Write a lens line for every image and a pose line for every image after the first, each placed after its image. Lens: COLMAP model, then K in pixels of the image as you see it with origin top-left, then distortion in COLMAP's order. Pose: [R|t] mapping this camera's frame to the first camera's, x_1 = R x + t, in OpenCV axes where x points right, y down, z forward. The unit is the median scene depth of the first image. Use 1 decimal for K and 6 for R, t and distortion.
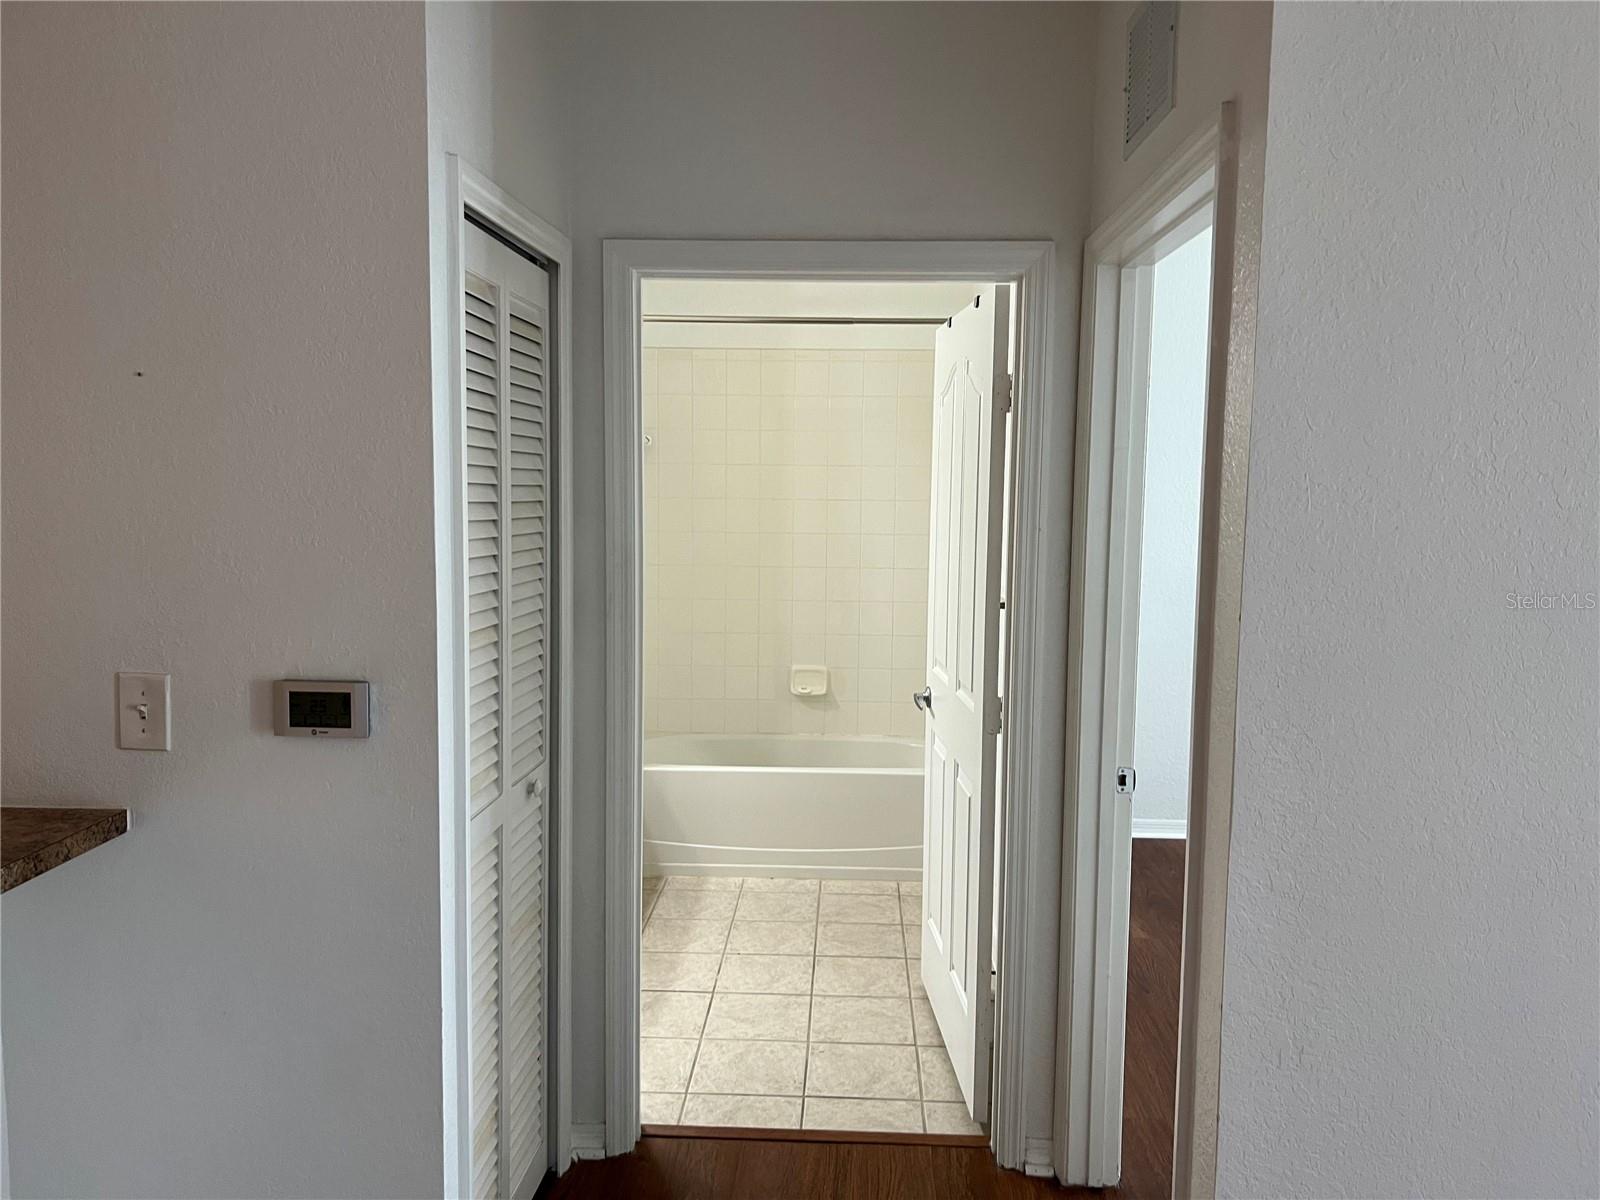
lens RADIAL K [[1211.9, 0, 811.7], [0, 1211.9, 591.2], [0, 0, 1]] dist [0.067389, -0.072033]
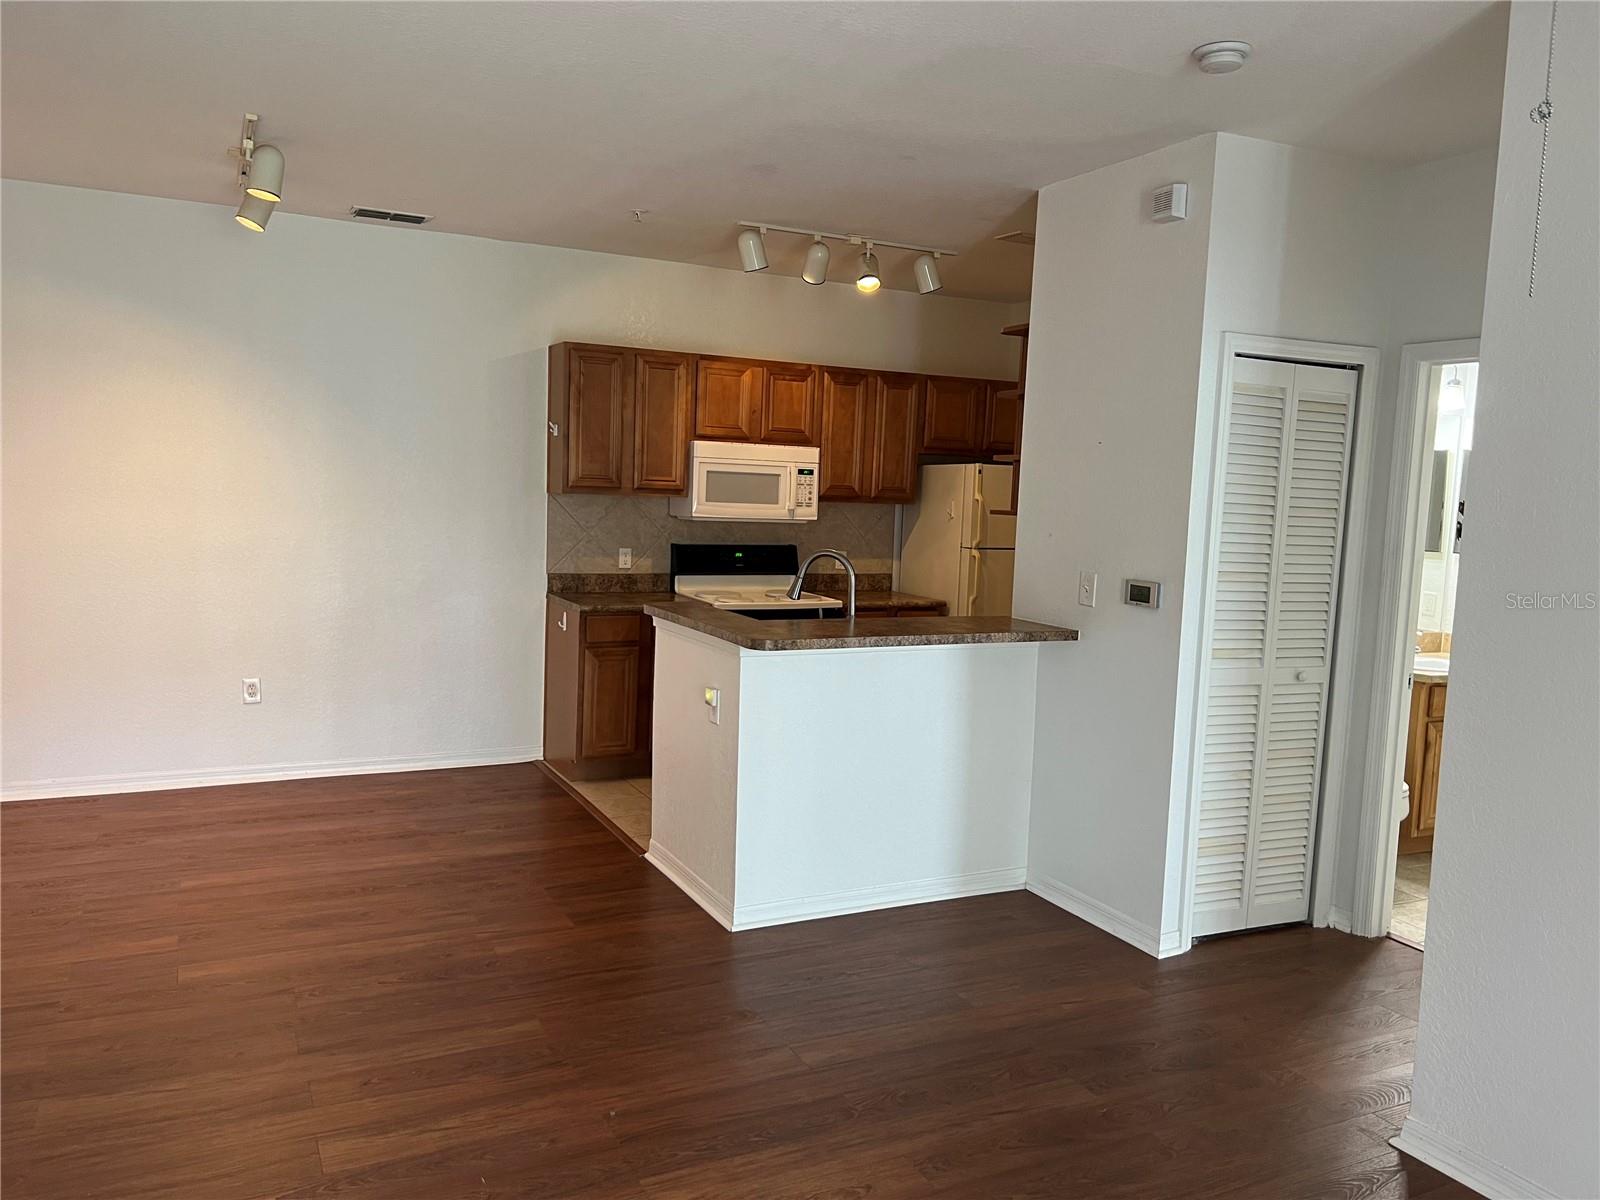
lens RADIAL K [[1211.9, 0, 808.3], [0, 1211.9, 598.7], [0, 0, 1]] dist [0.067389, -0.072033]
pose [[0.491051, 0.090008, -0.866468, 0.990558], [-0.114805, 0.992659, 0.038054, 0.074432], [0.863532, 0.080788, 0.497780, -0.495390]]
